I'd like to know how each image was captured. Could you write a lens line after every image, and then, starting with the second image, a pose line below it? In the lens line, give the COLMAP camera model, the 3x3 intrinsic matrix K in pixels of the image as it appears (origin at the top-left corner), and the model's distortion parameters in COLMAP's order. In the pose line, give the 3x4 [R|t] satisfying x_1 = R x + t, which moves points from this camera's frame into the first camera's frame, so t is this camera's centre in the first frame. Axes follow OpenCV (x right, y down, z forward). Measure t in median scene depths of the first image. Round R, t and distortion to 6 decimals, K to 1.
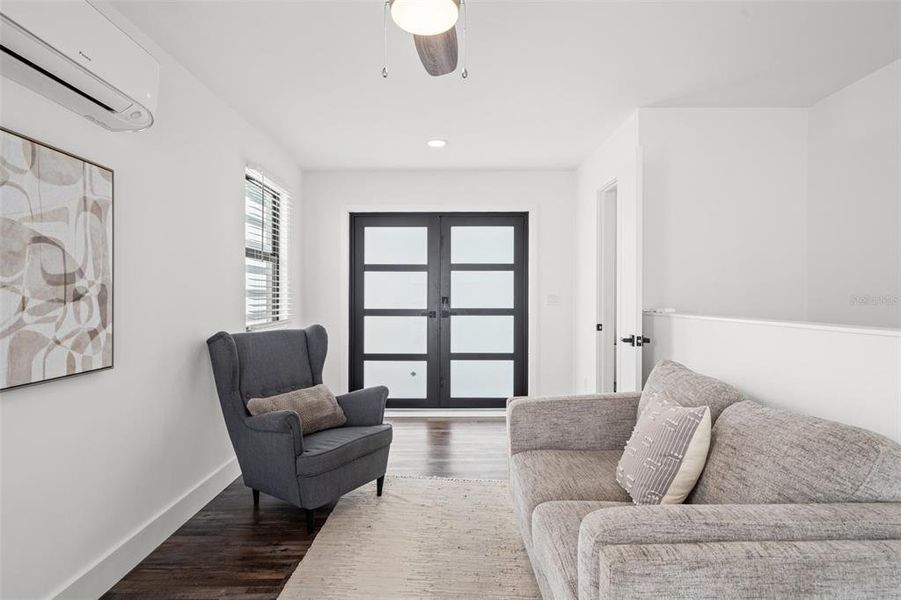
lens RADIAL K [[474.3, 0, 443.6], [0, 474.3, 296.3], [0, 0, 1]] dist [0.003280, 0.003061]
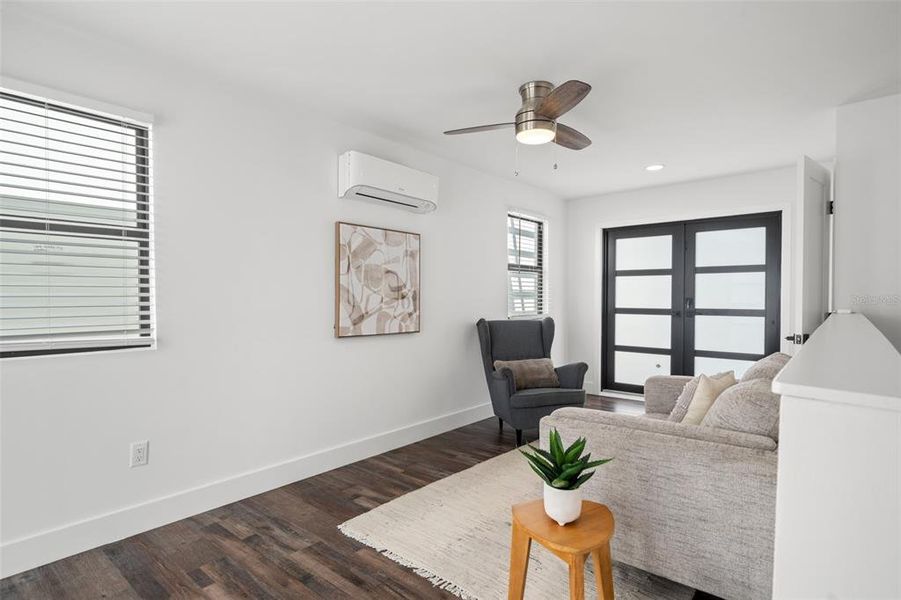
lens RADIAL K [[474.3, 0, 448.8], [0, 474.3, 302.1], [0, 0, 1]] dist [0.003280, 0.003061]
pose [[0.757824, 0.007367, -0.652417, 0.529237], [-0.001681, 0.999955, 0.009339, 0.002650], [0.652456, -0.005981, 0.757803, -0.330528]]
